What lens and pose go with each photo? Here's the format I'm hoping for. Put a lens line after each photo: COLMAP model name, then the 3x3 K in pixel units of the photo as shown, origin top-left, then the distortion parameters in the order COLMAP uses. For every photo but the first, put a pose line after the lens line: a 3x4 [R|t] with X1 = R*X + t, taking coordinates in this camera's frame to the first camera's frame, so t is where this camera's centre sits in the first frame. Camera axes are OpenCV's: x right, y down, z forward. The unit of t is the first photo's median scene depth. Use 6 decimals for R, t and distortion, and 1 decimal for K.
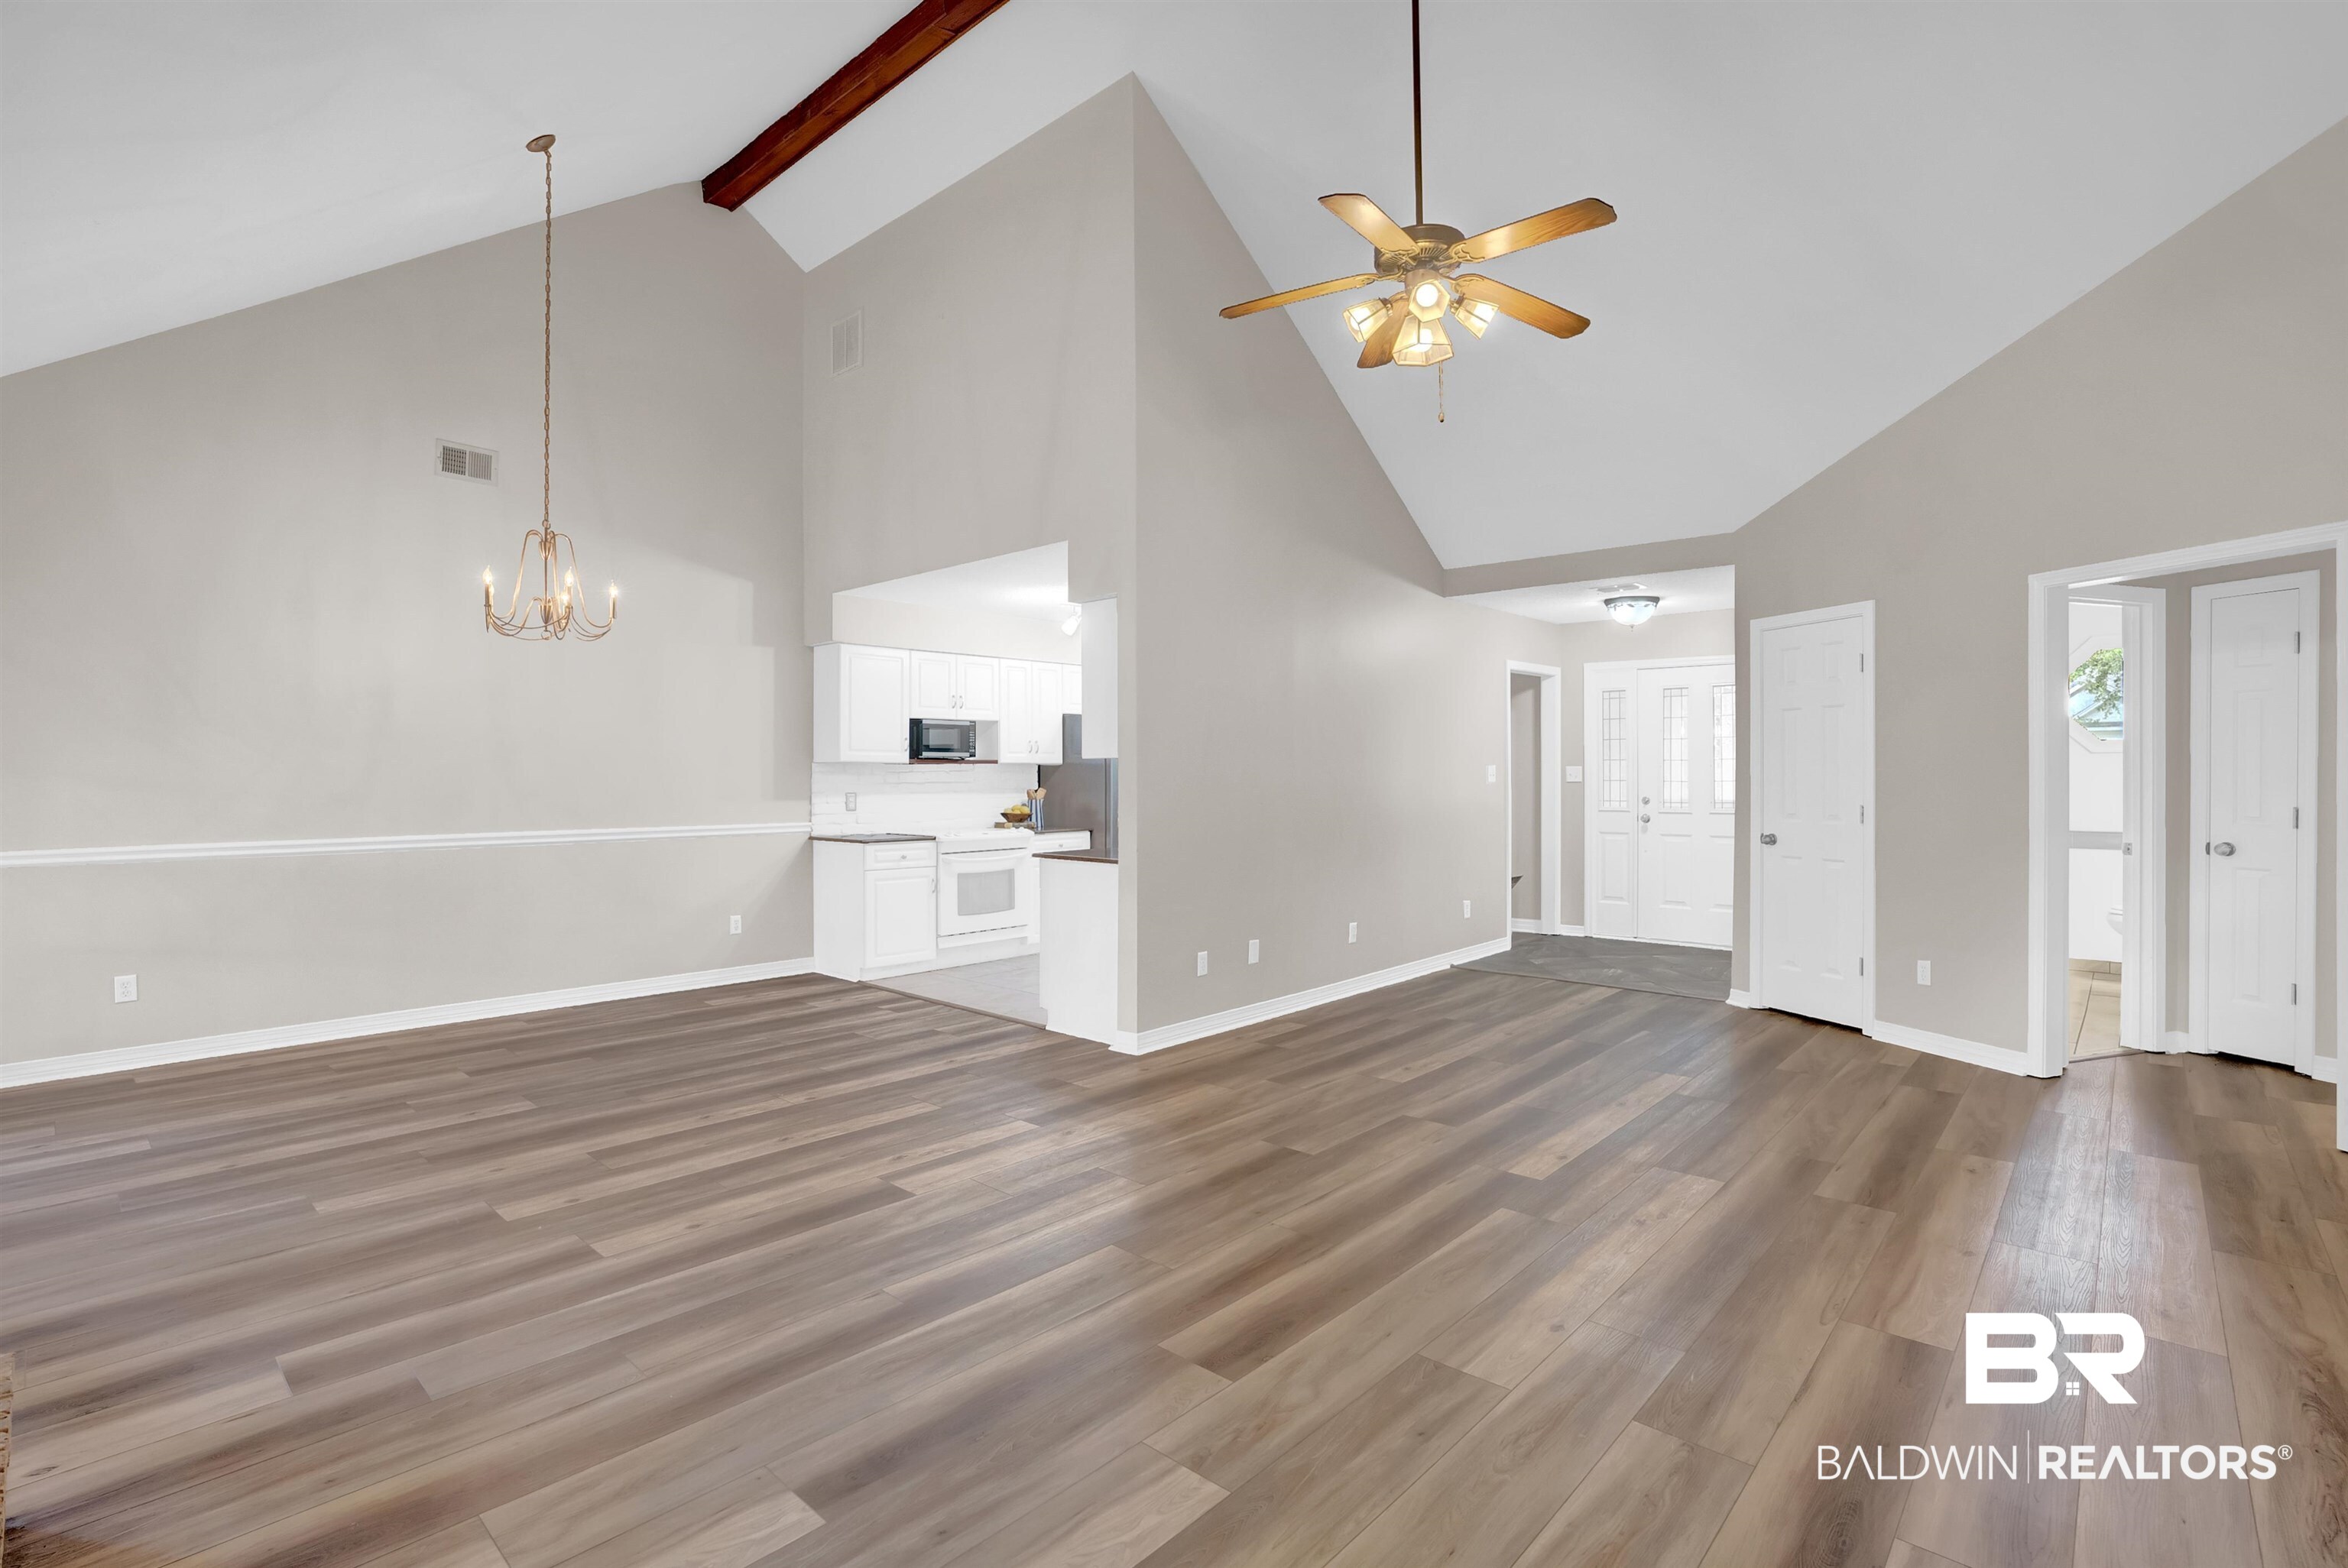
lens RADIAL K [[1102.7, 0, 1168.1], [0, 1102.7, 772.5], [0, 0, 1]] dist [-0.062866, 0.028991]
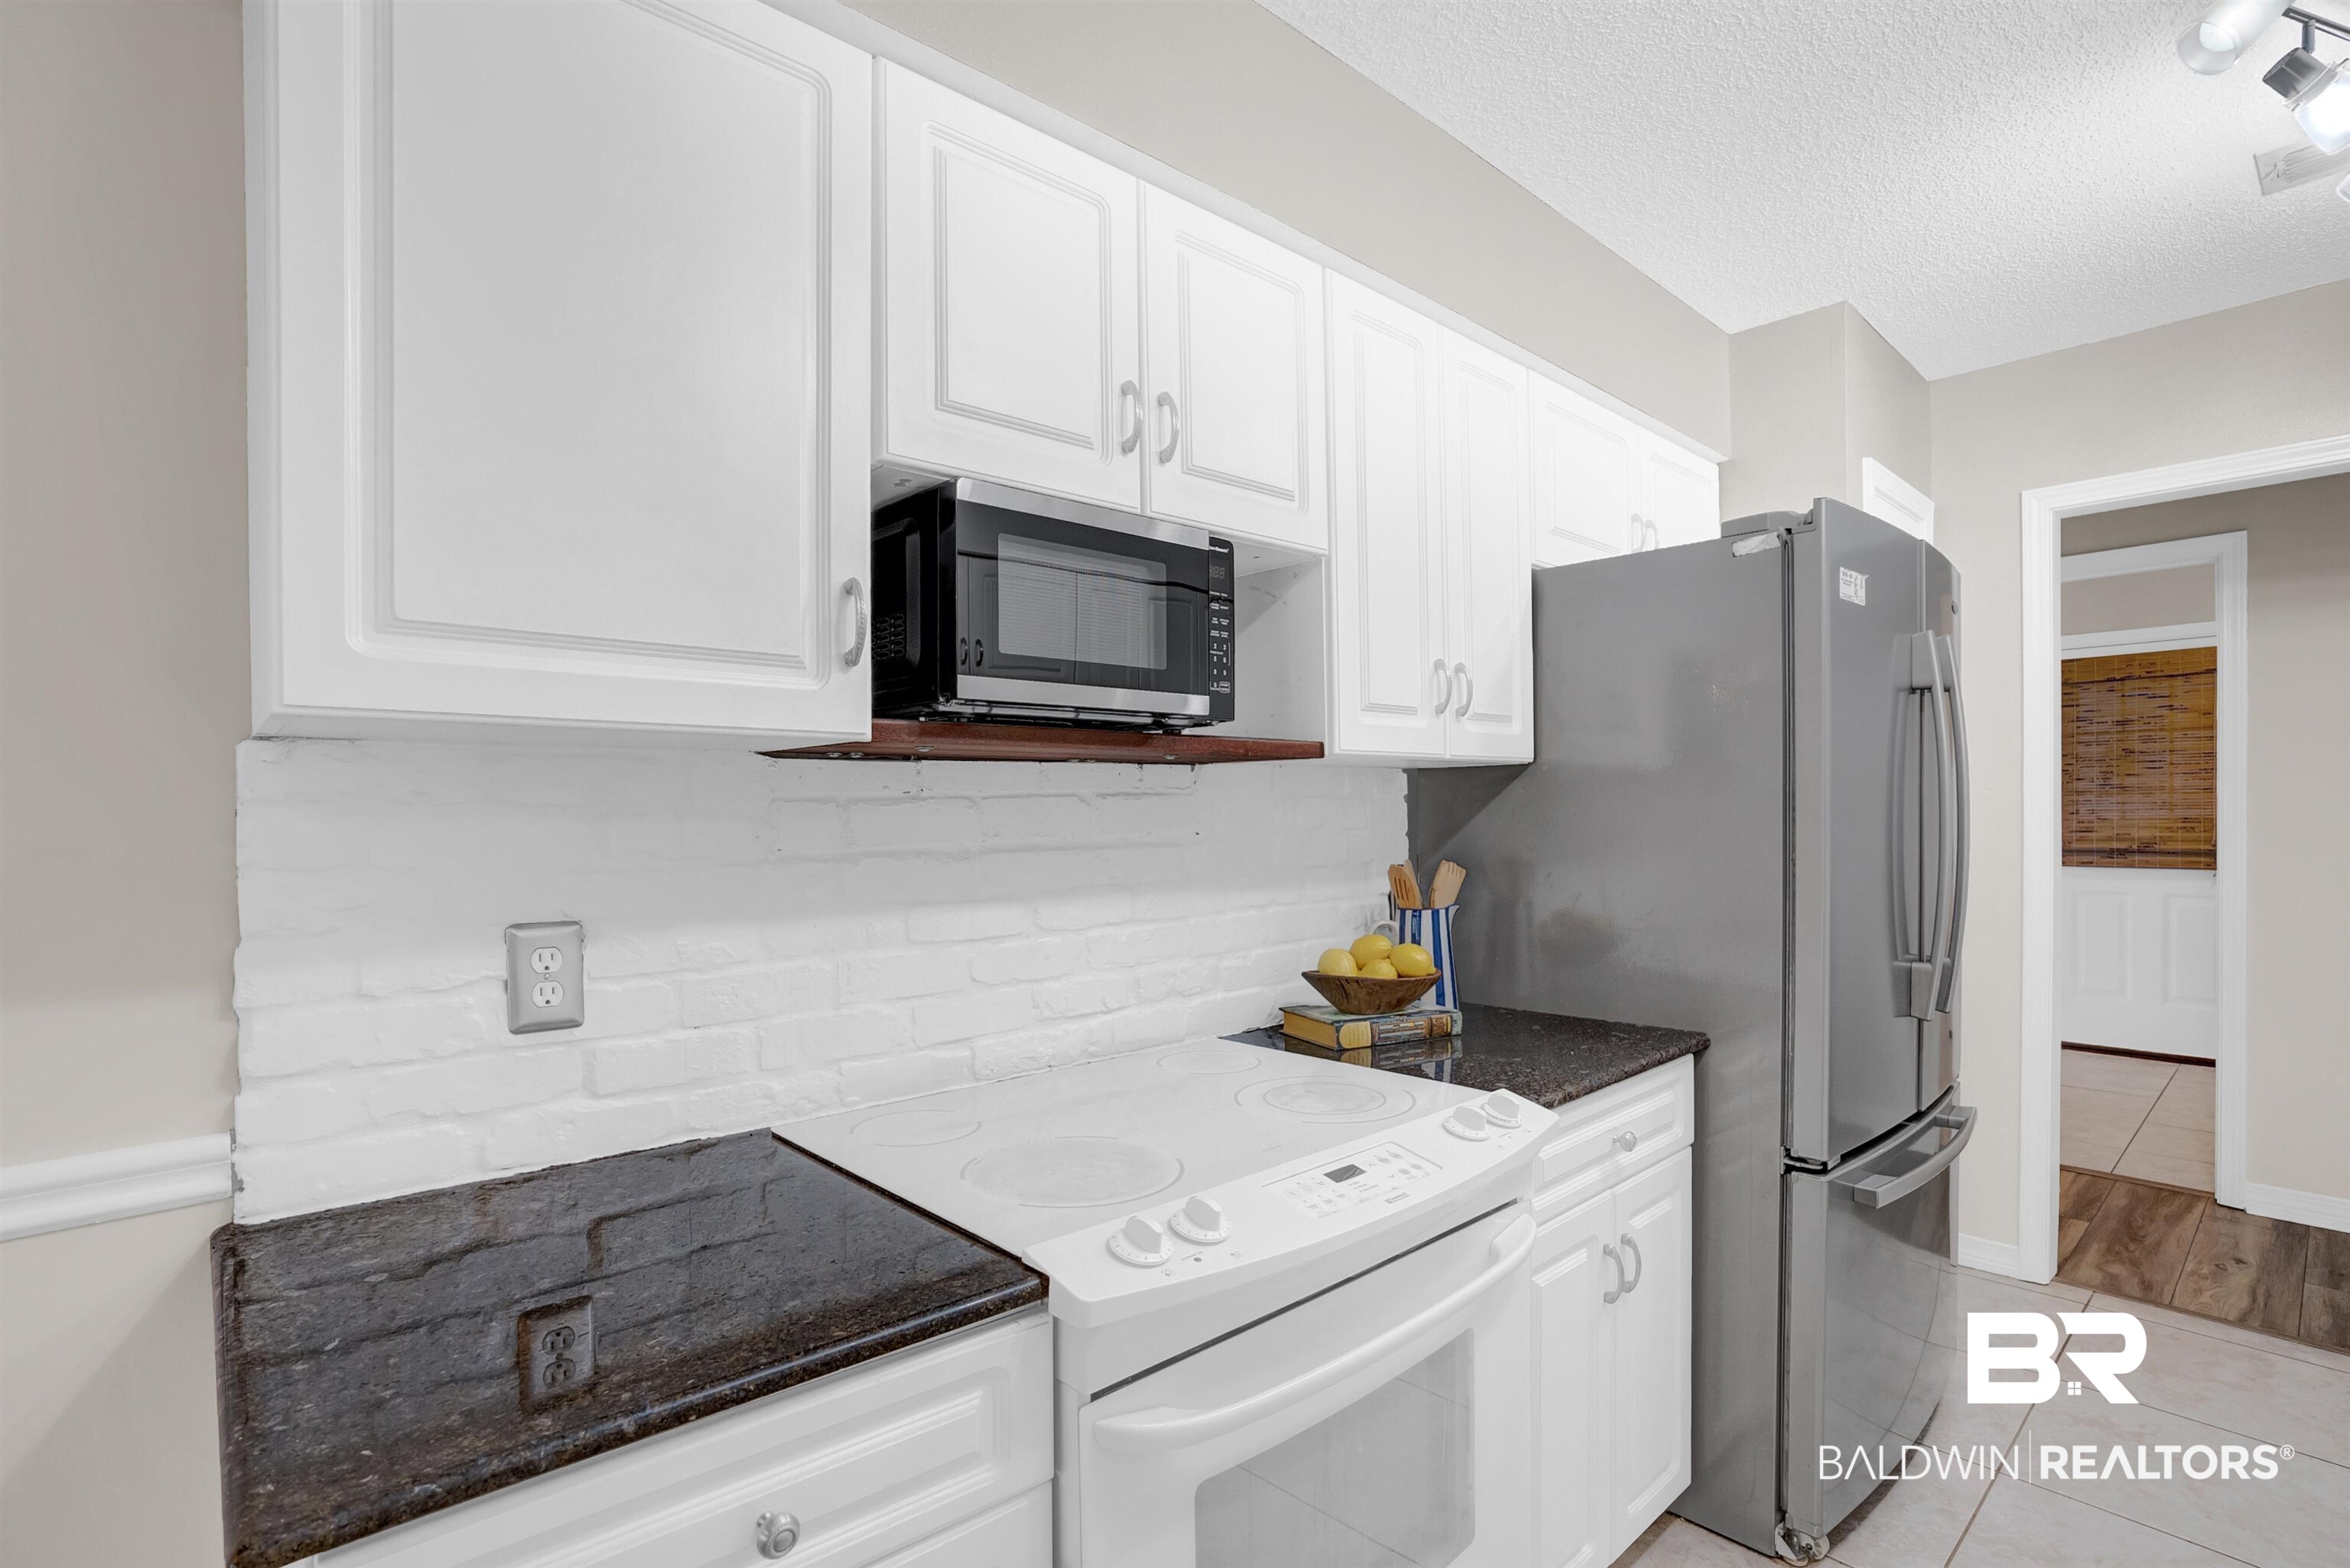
lens RADIAL K [[1095.9, 0, 1183.6], [0, 1095.9, 831.6], [0, 0, 1]] dist [-0.064534, 0.026951]
pose [[0.995858, -0.008157, -0.090551, -0.296538], [0.009970, 0.999758, 0.019587, 0.003524], [0.090370, -0.020408, 0.995699, 1.429619]]
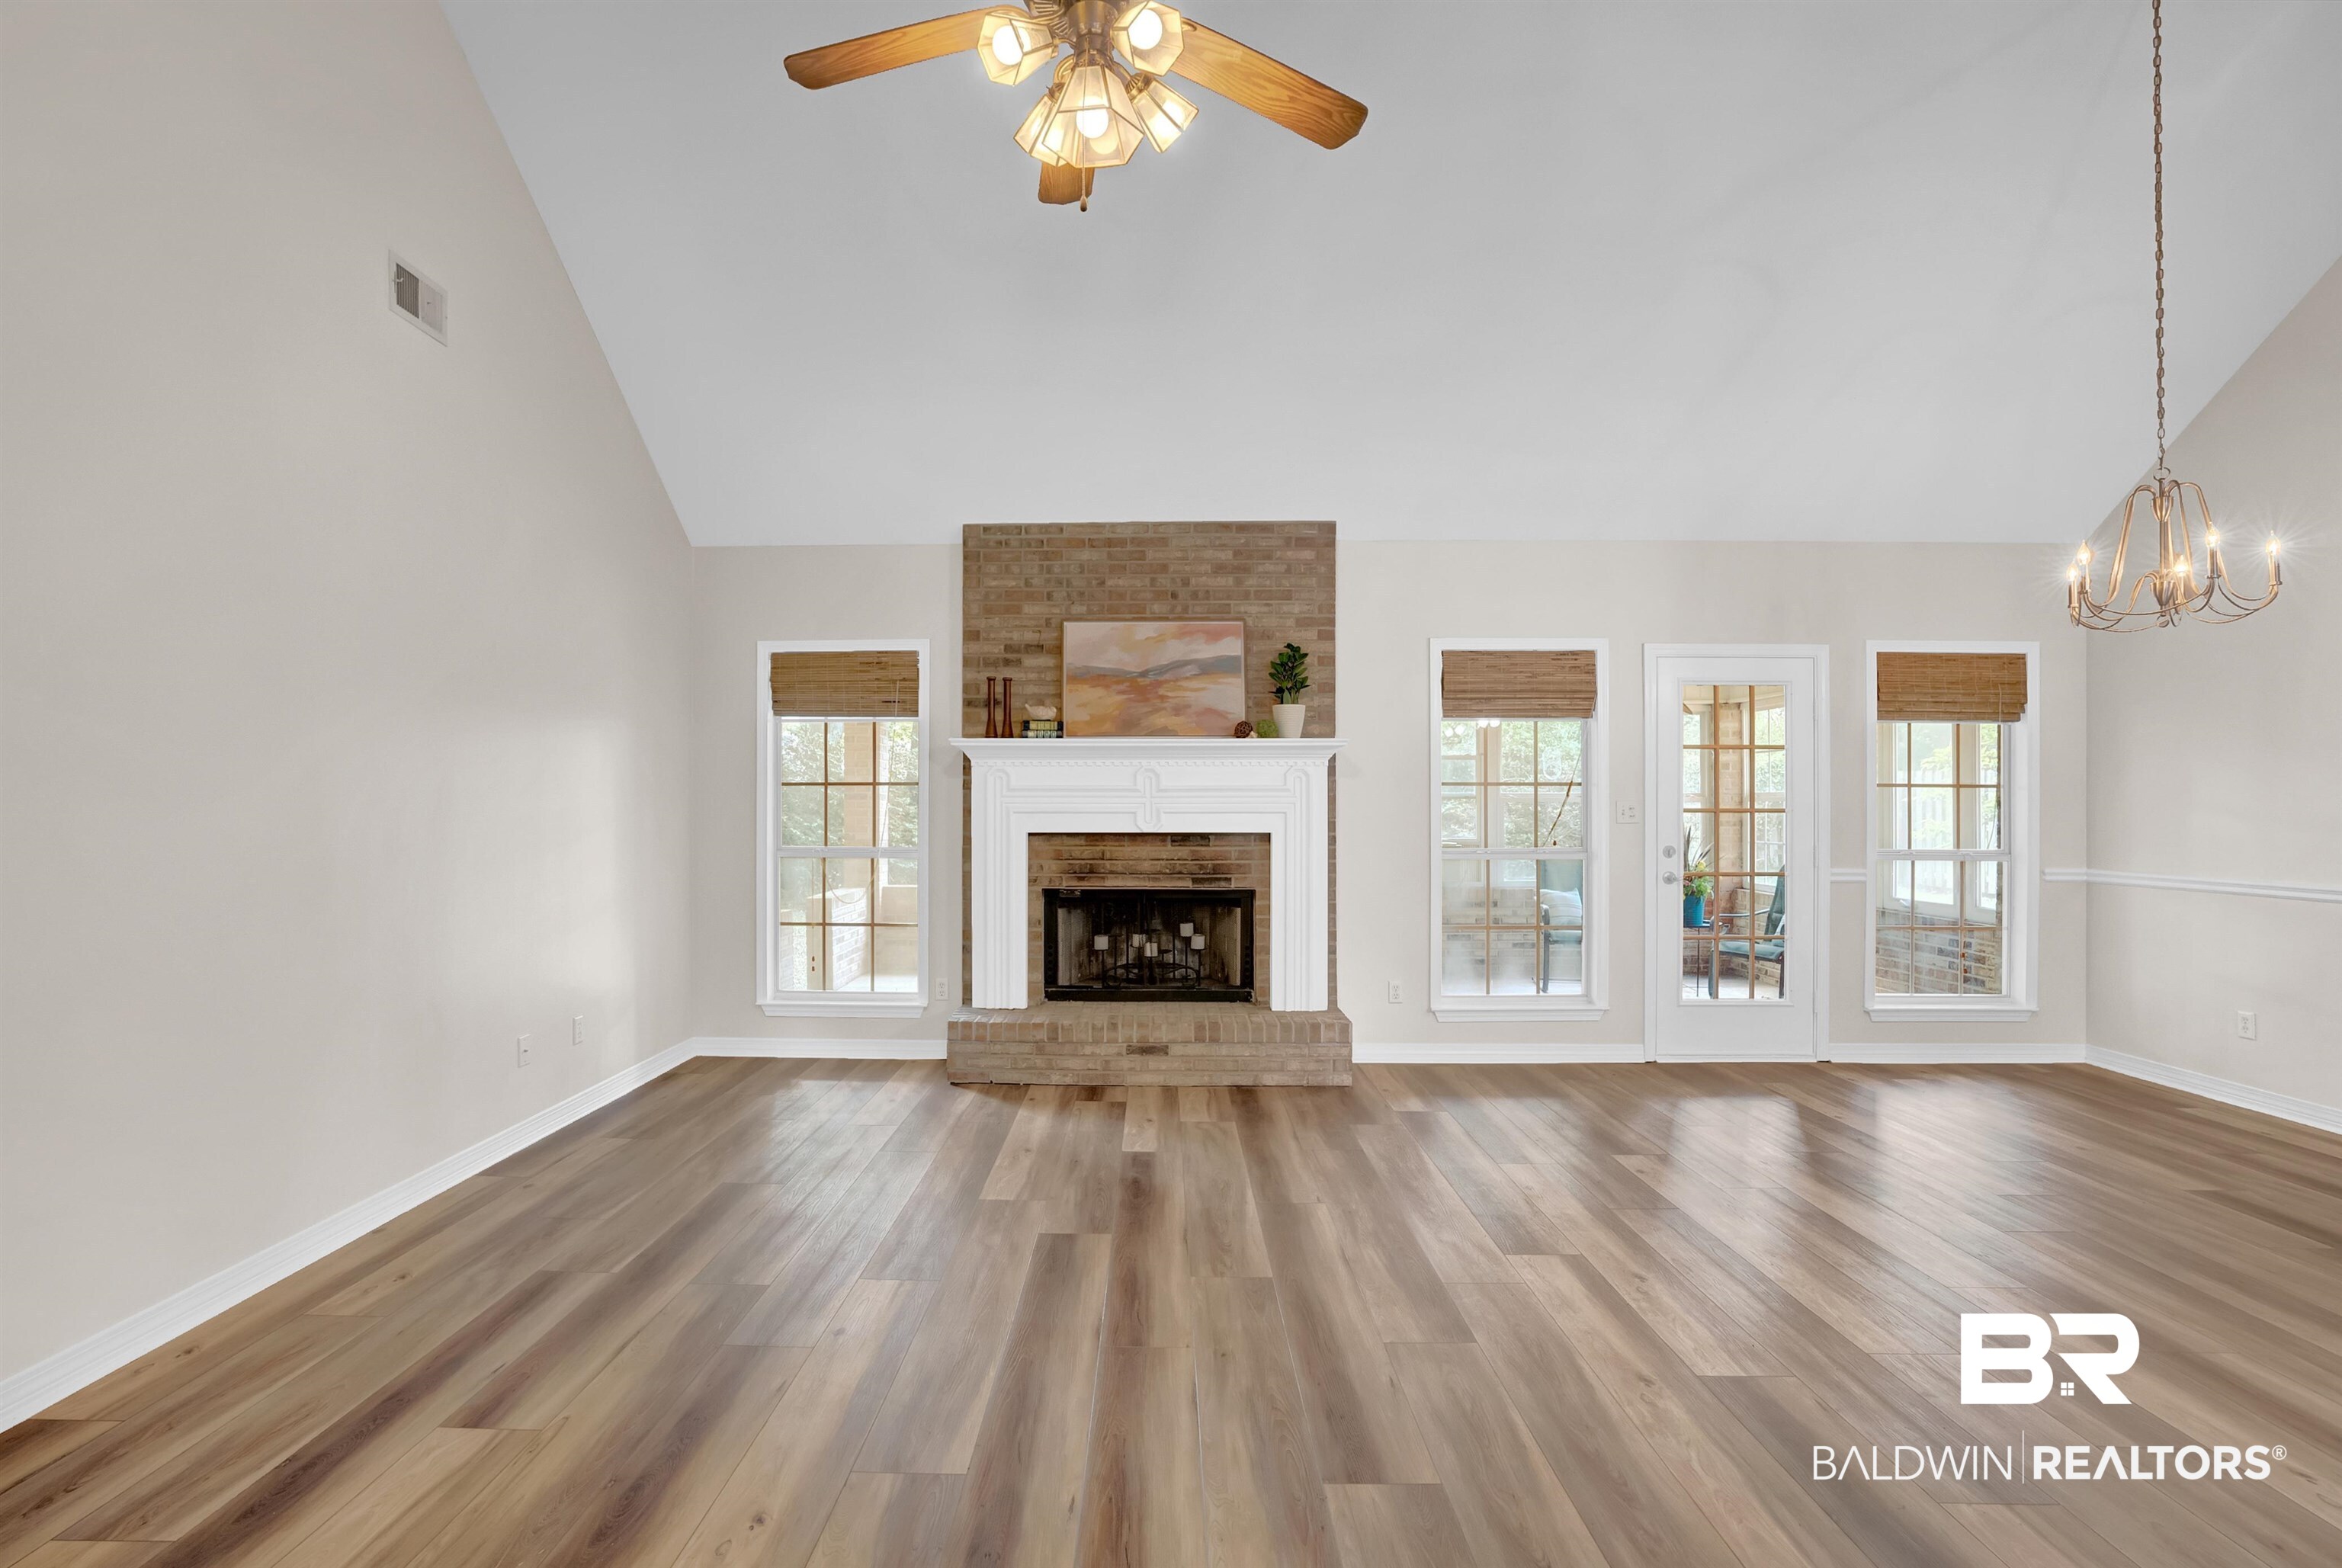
lens RADIAL K [[1110.3, 0, 1133.6], [0, 1110.3, 812.3], [0, 0, 1]] dist [-0.065260, 0.031287]
pose [[-0.748610, 0.004974, -0.662992, 0.493596], [0.002659, 0.999986, 0.004501, -0.000874], [0.663005, 0.001607, -0.748613, 1.157650]]
